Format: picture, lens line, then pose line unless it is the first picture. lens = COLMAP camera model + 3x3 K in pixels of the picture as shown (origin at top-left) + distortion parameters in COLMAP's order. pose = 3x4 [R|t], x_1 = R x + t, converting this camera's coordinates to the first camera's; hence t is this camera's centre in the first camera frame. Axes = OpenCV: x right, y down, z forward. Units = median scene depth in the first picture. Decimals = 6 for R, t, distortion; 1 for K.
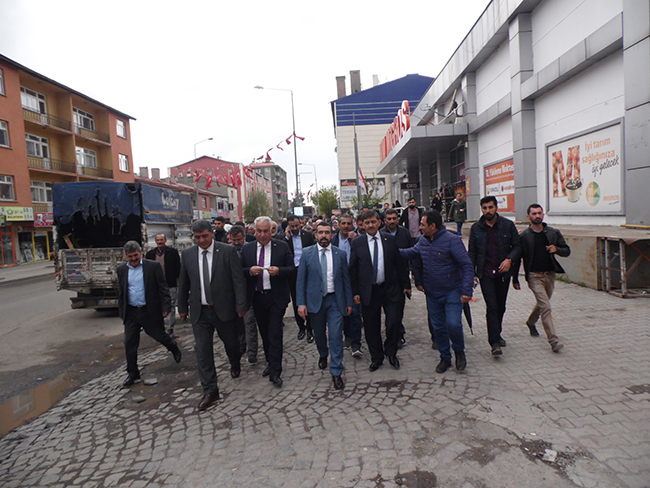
lens RADIAL K [[442.4, 0, 325.0], [0, 442.4, 244.0], [0, 0, 1]] dist [0.007050, 0.003046]
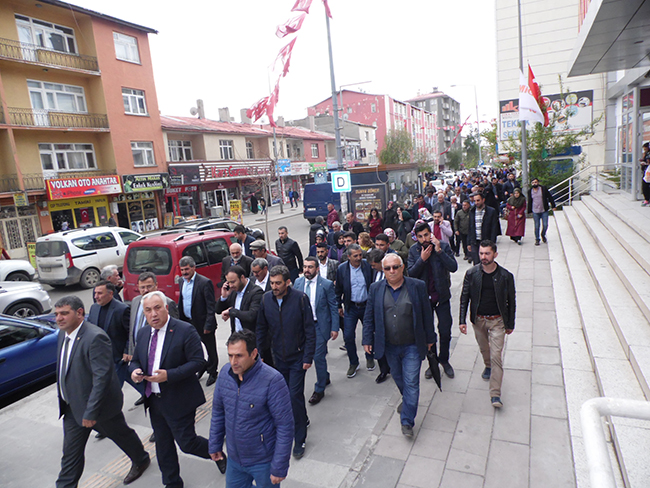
lens RADIAL K [[442.4, 0, 325.0], [0, 442.4, 244.0], [0, 0, 1]] dist [0.007050, 0.003046]
pose [[0.918216, 0.038475, -0.394206, 0.059304], [0.014871, 0.991220, 0.131384, -0.044294], [0.395800, -0.126501, 0.909582, 0.383413]]
